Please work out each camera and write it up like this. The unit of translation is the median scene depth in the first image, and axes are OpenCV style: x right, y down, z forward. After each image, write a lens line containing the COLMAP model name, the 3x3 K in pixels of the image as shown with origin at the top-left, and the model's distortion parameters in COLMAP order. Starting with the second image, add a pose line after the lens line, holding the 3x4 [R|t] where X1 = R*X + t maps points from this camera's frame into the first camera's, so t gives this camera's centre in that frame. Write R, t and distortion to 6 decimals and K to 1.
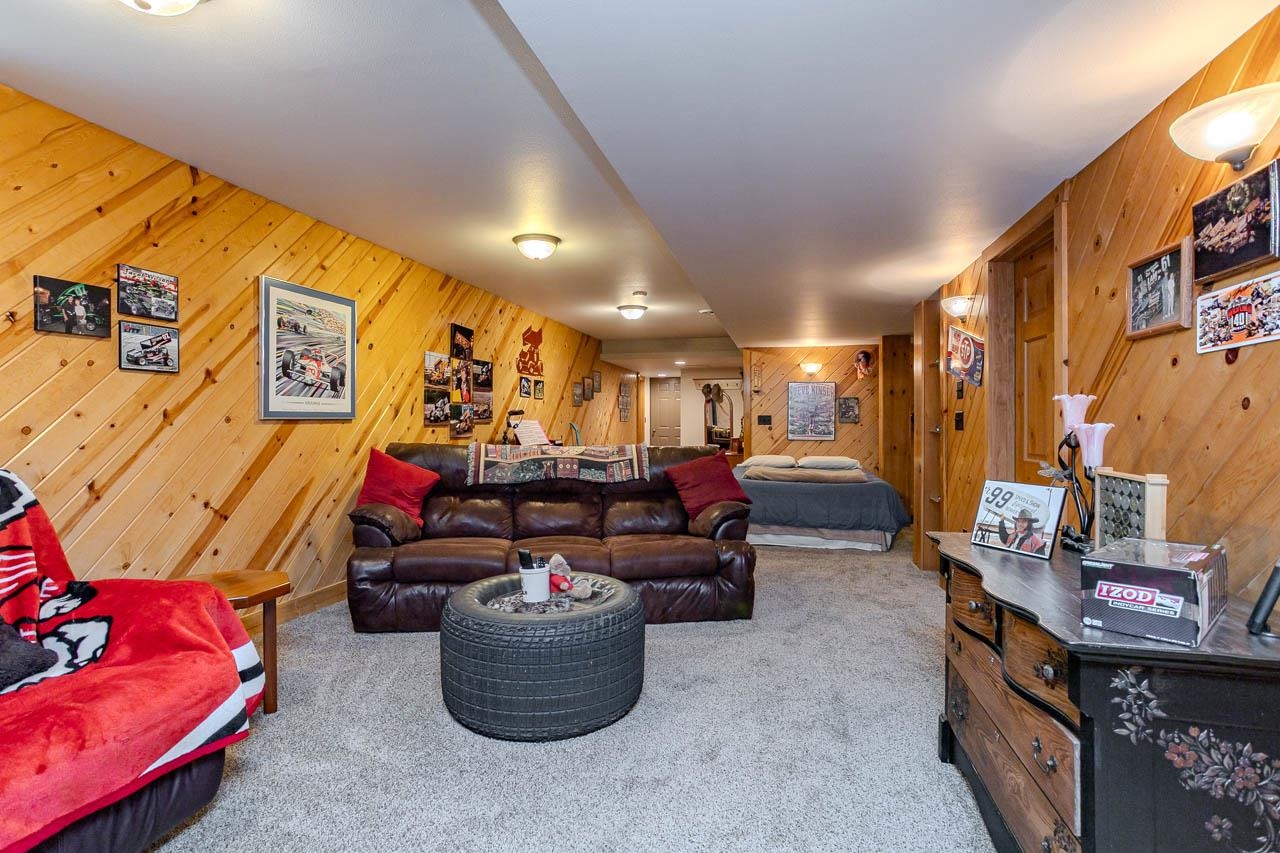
lens RADIAL K [[616.4, 0, 641.0], [0, 616.4, 424.9], [0, 0, 1]] dist [-0.016030, 0.006460]
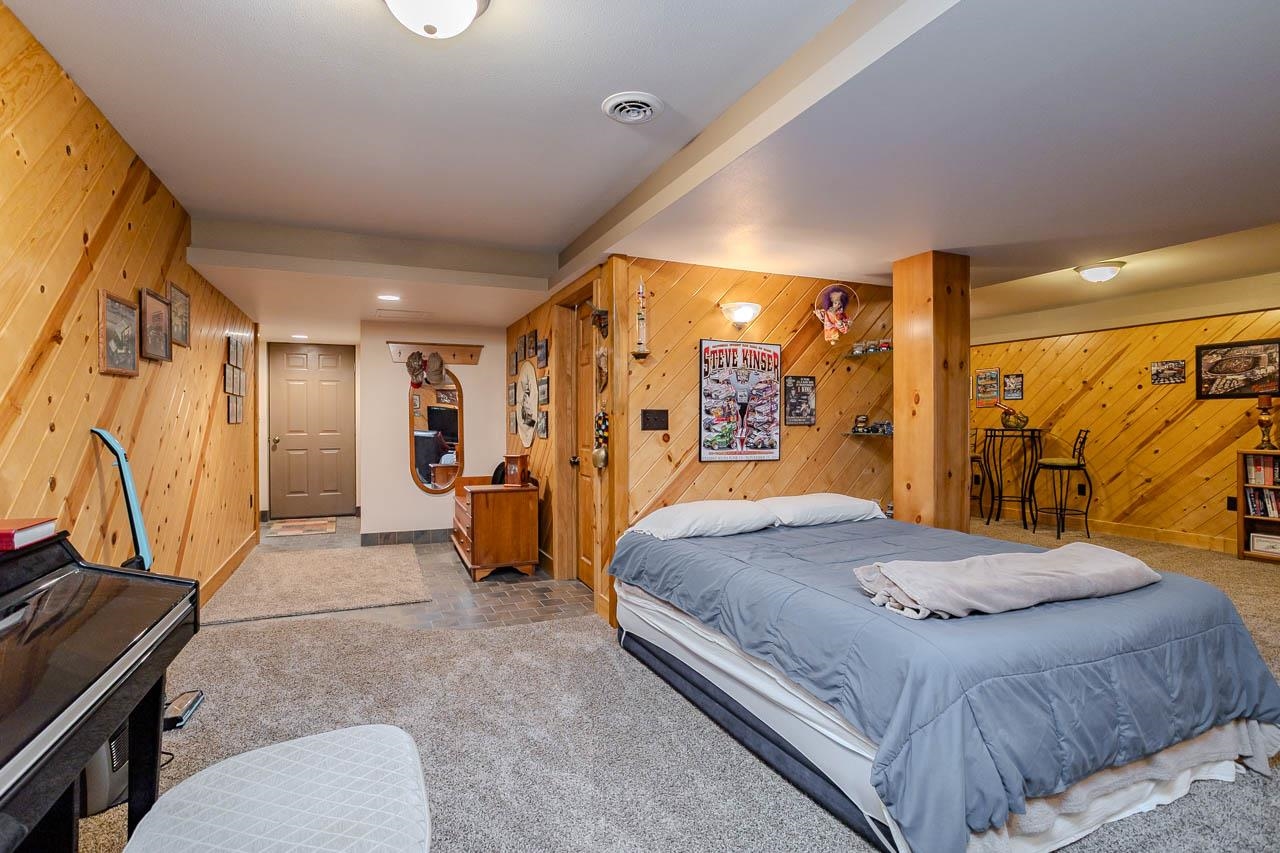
lens RADIAL K [[616.4, 0, 632.7], [0, 616.4, 424.8], [0, 0, 1]] dist [-0.016030, 0.006460]
pose [[0.805991, -0.006063, 0.591897, -0.083352], [0.005480, 0.999981, 0.002781, -0.005455], [-0.591903, 0.001002, 0.806009, 0.643072]]
